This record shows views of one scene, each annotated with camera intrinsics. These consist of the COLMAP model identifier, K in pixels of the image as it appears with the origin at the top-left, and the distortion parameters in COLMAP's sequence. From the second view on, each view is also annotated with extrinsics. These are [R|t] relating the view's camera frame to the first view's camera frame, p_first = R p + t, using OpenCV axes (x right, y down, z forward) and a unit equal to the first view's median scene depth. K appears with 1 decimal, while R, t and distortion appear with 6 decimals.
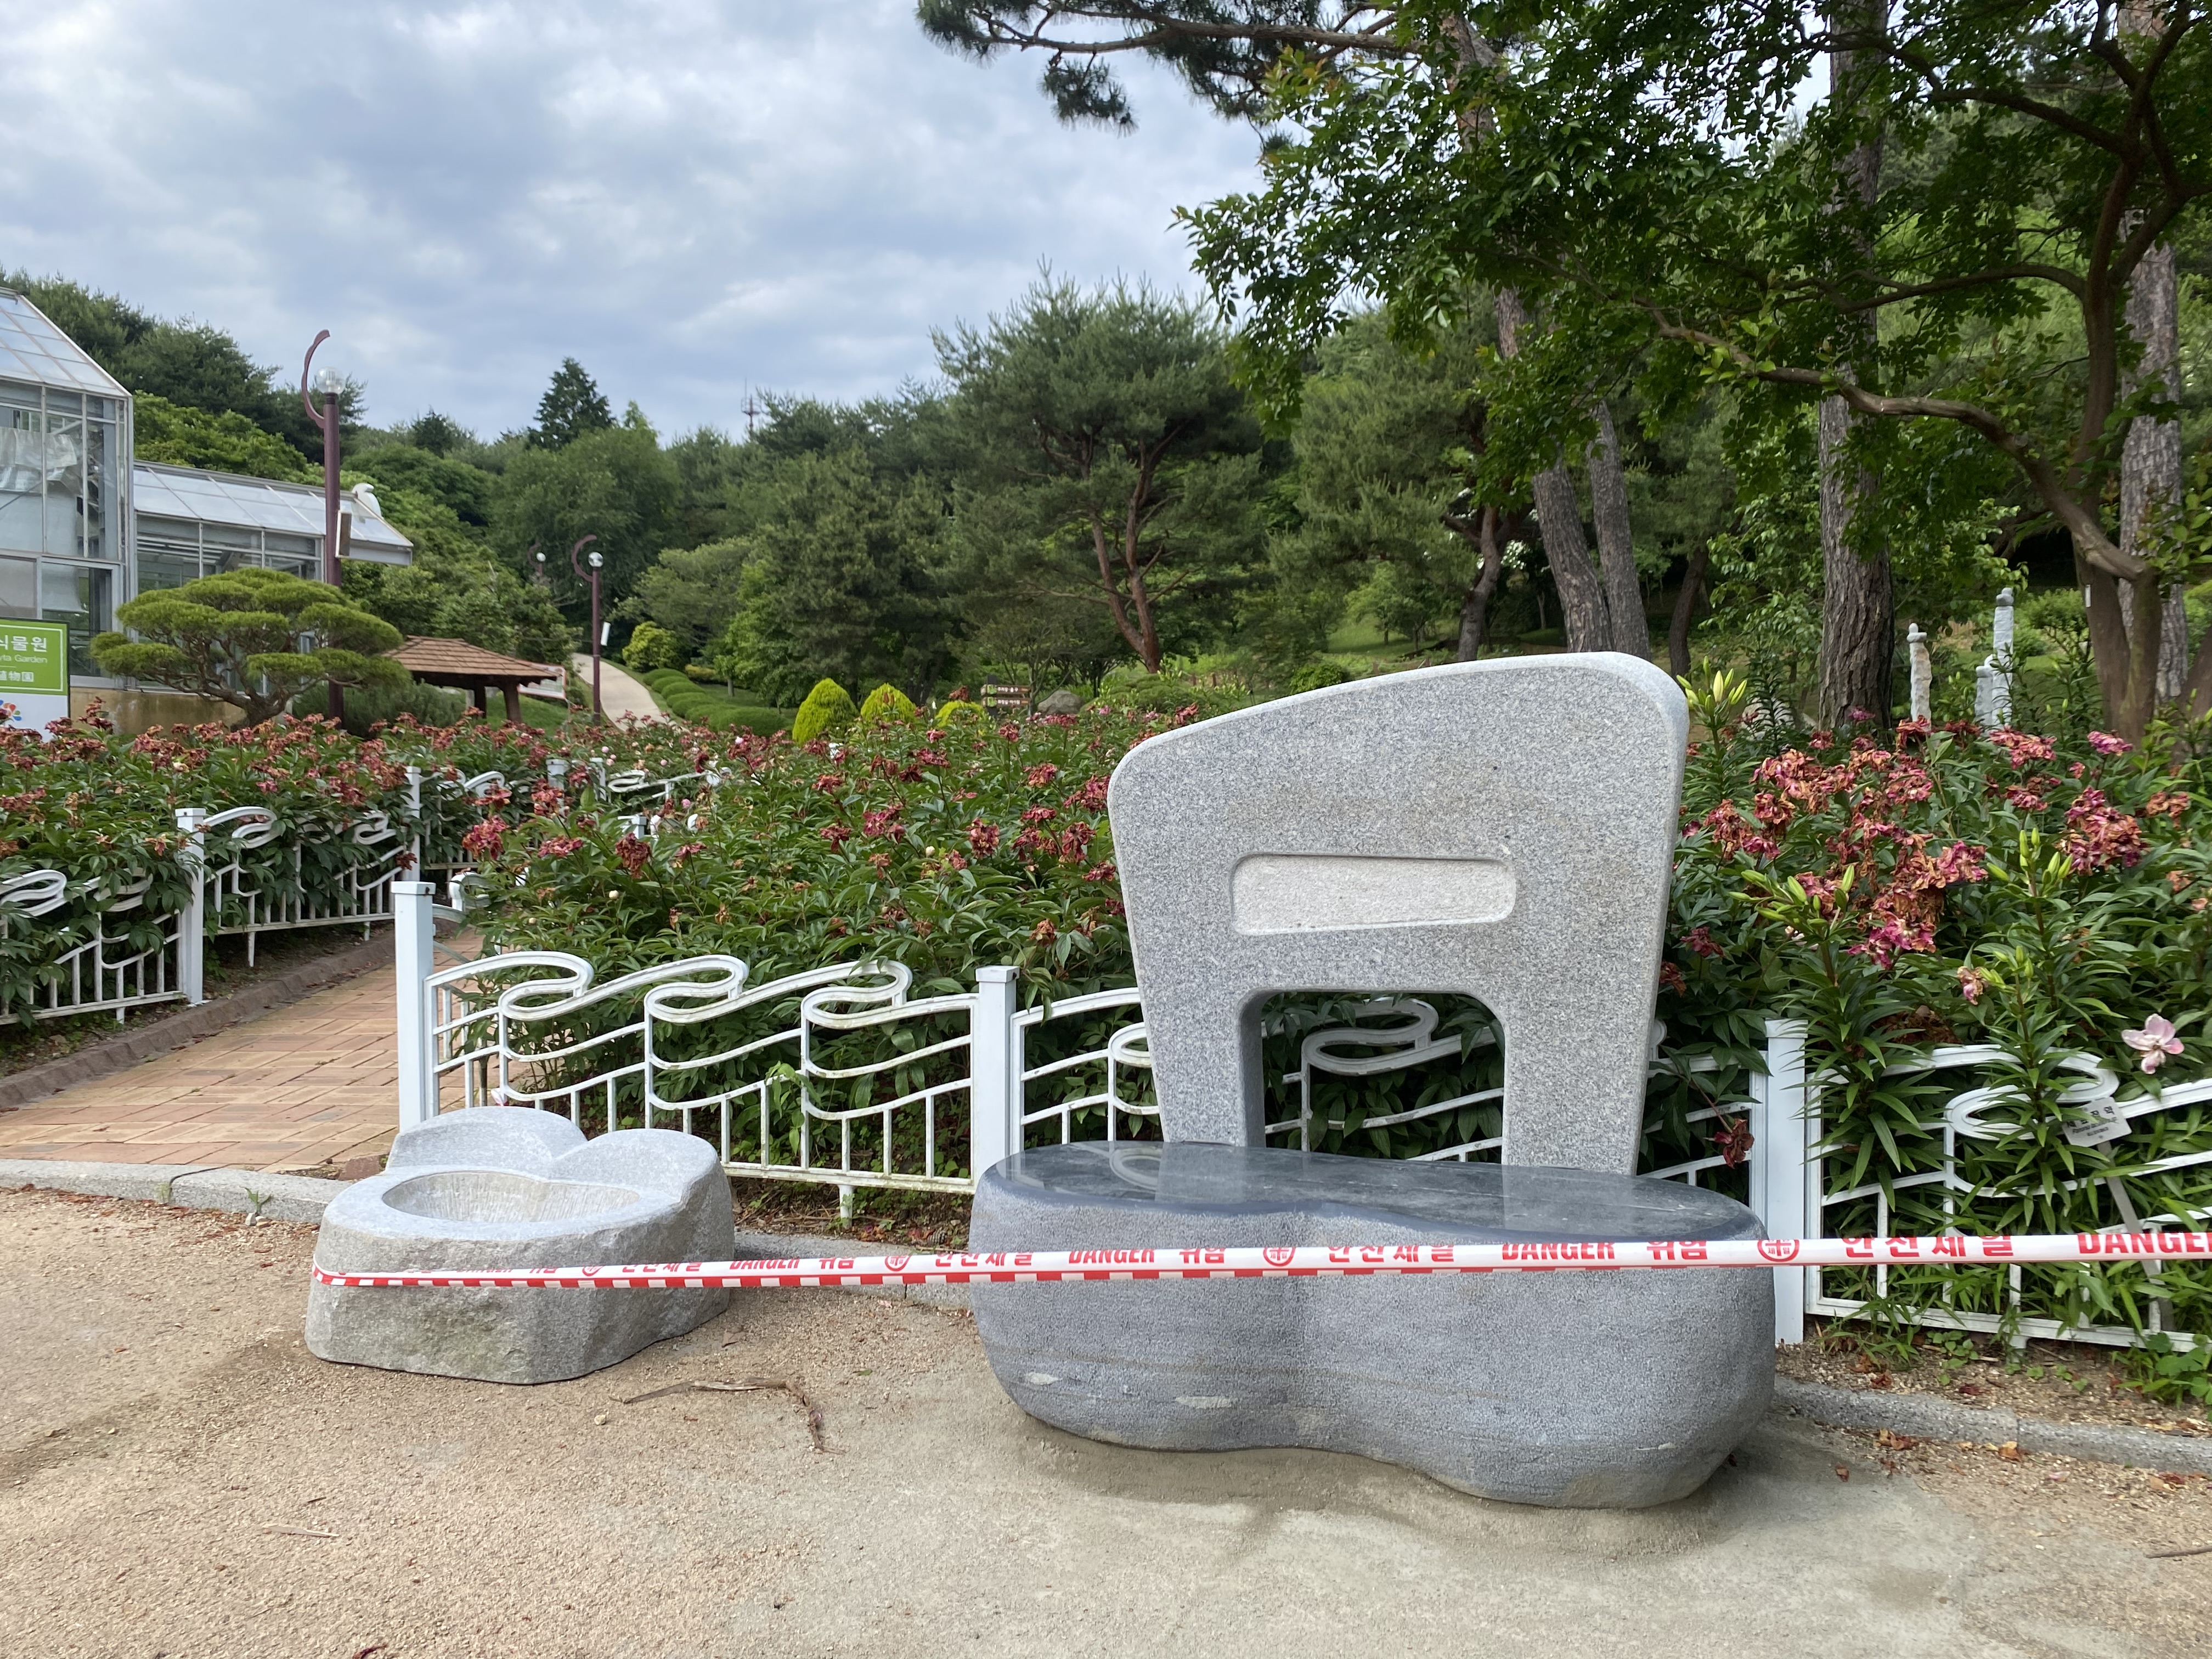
lens RADIAL K [[1674.3, 0, 1105.1], [0, 1674.3, 914.2], [0, 0, 1]] dist [0.048311, -0.055702]
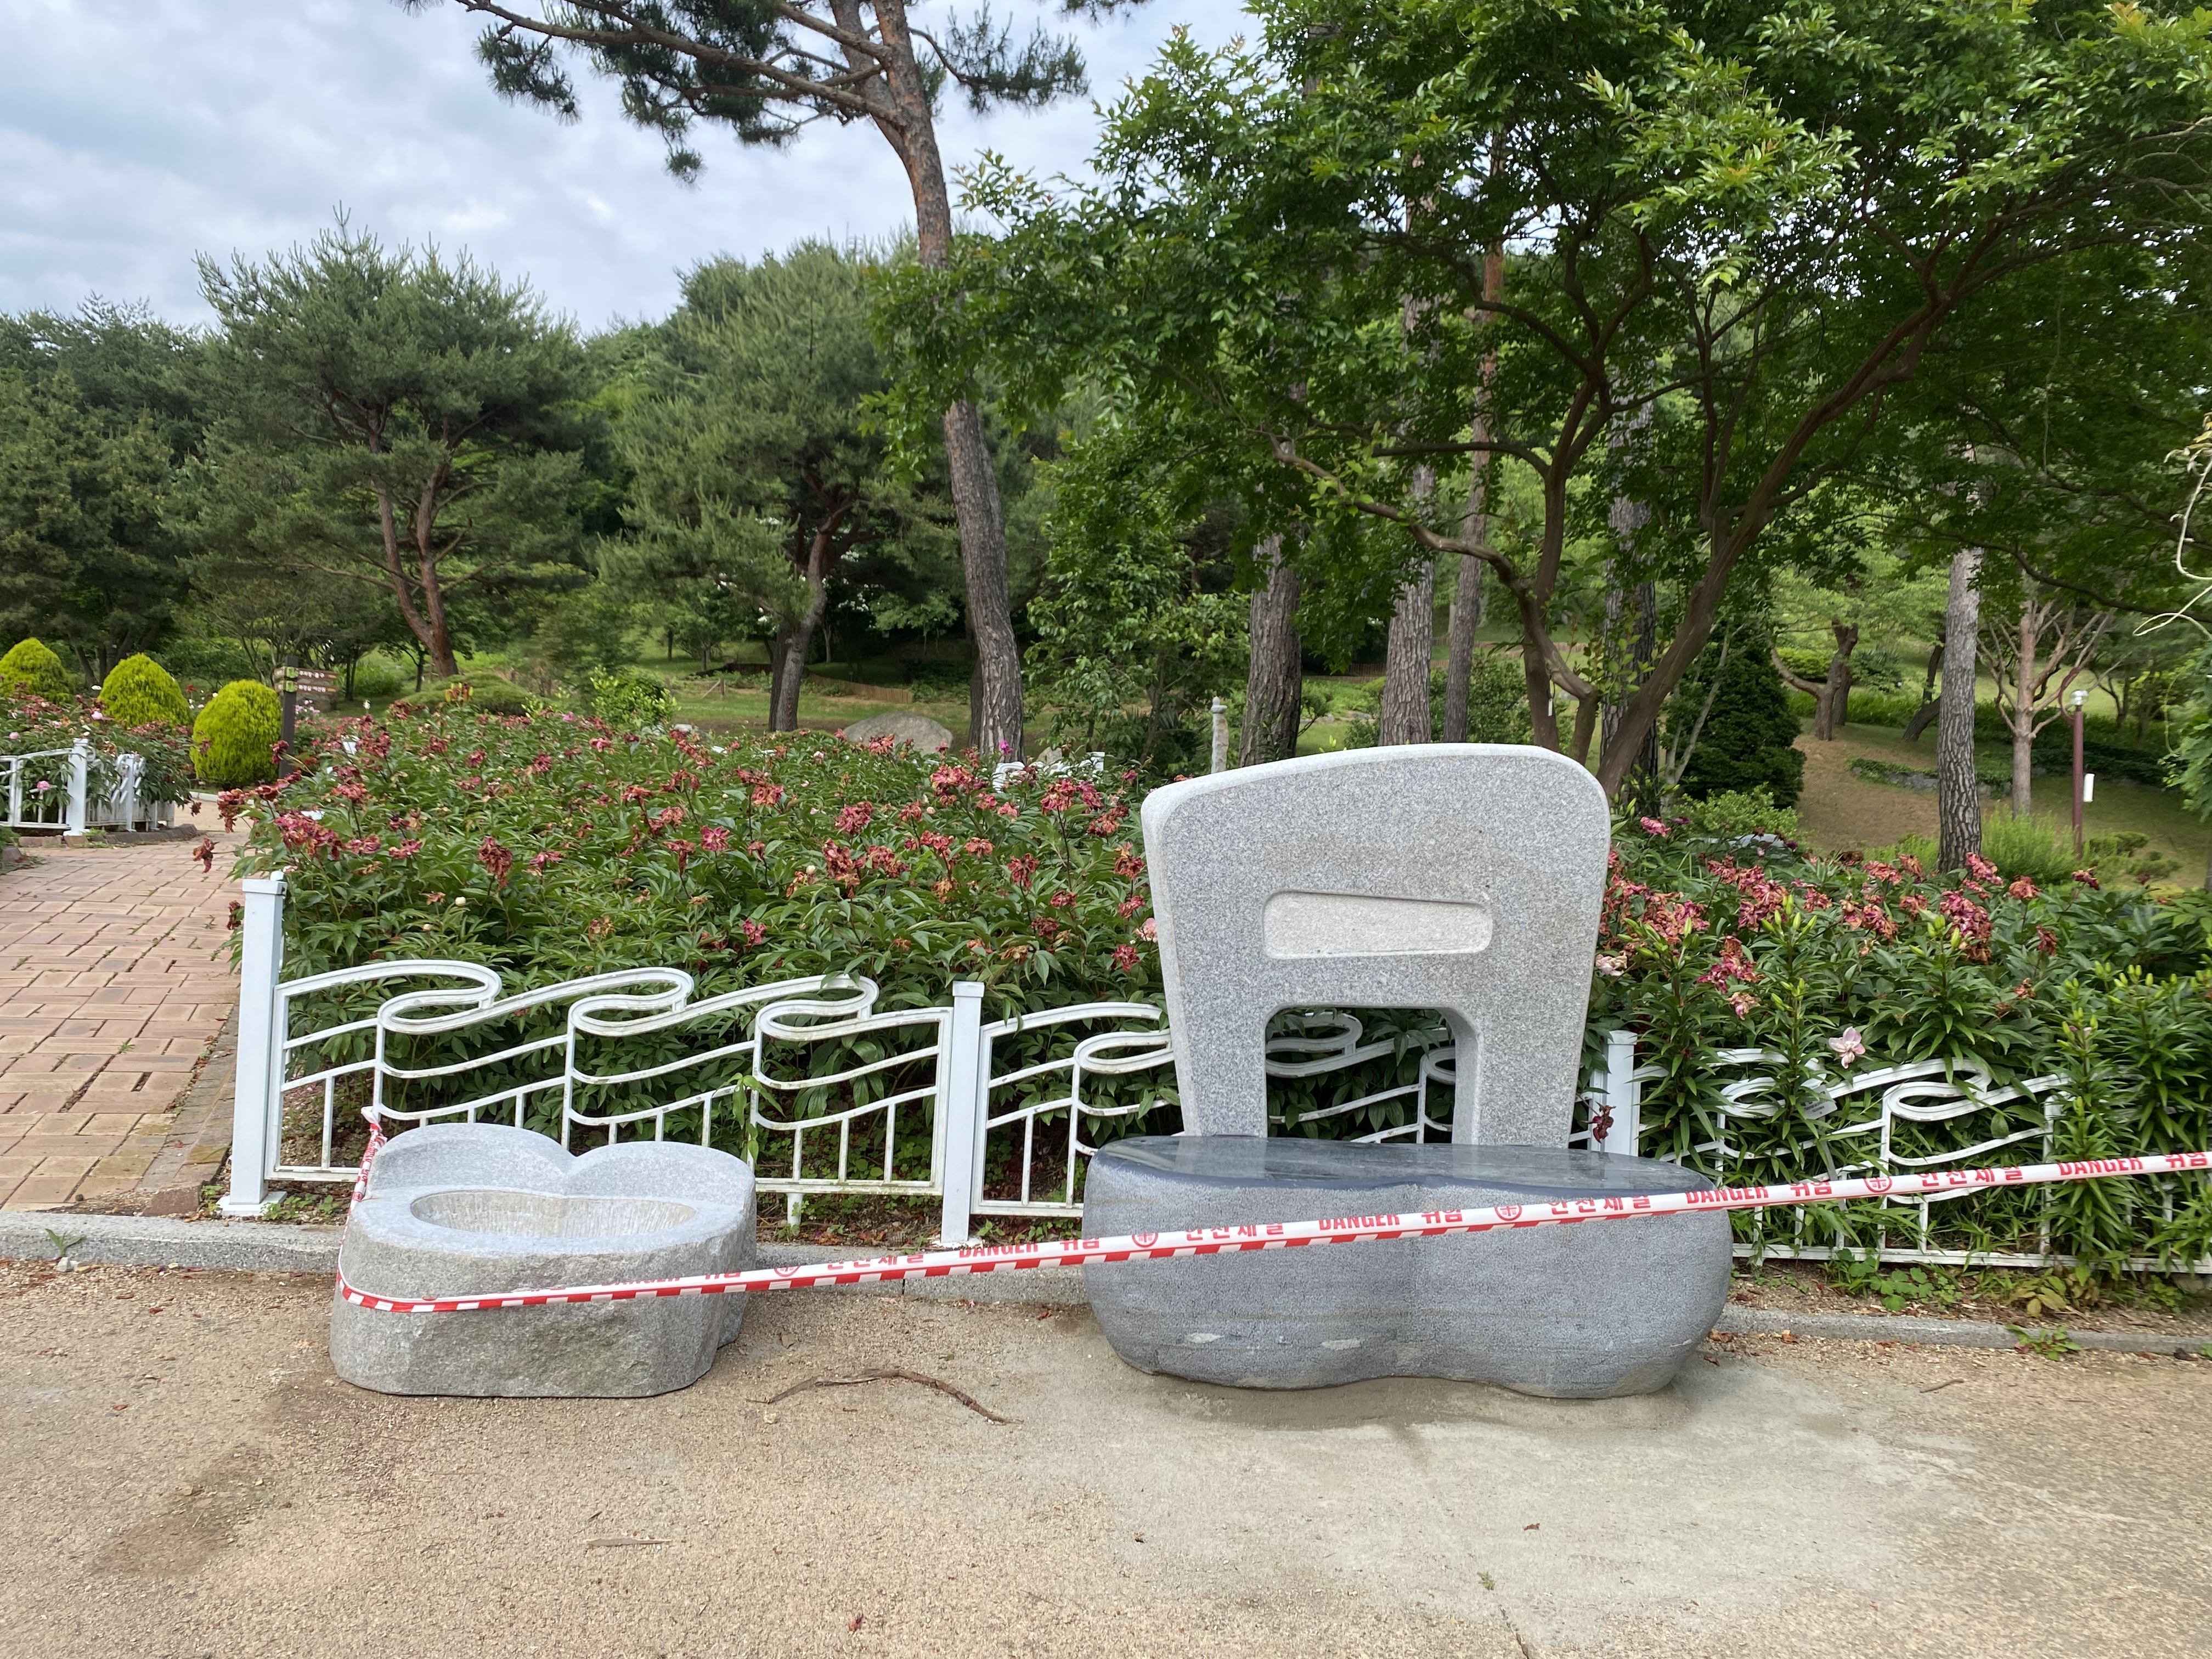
lens RADIAL K [[1674.3, 0, 1105.1], [0, 1674.3, 914.2], [0, 0, 1]] dist [0.048311, -0.055702]
pose [[0.898534, 0.030808, 0.437822, -0.499673], [-0.025242, 0.999510, -0.018529, 0.005221], [-0.438179, 0.005598, 0.898871, -0.013572]]
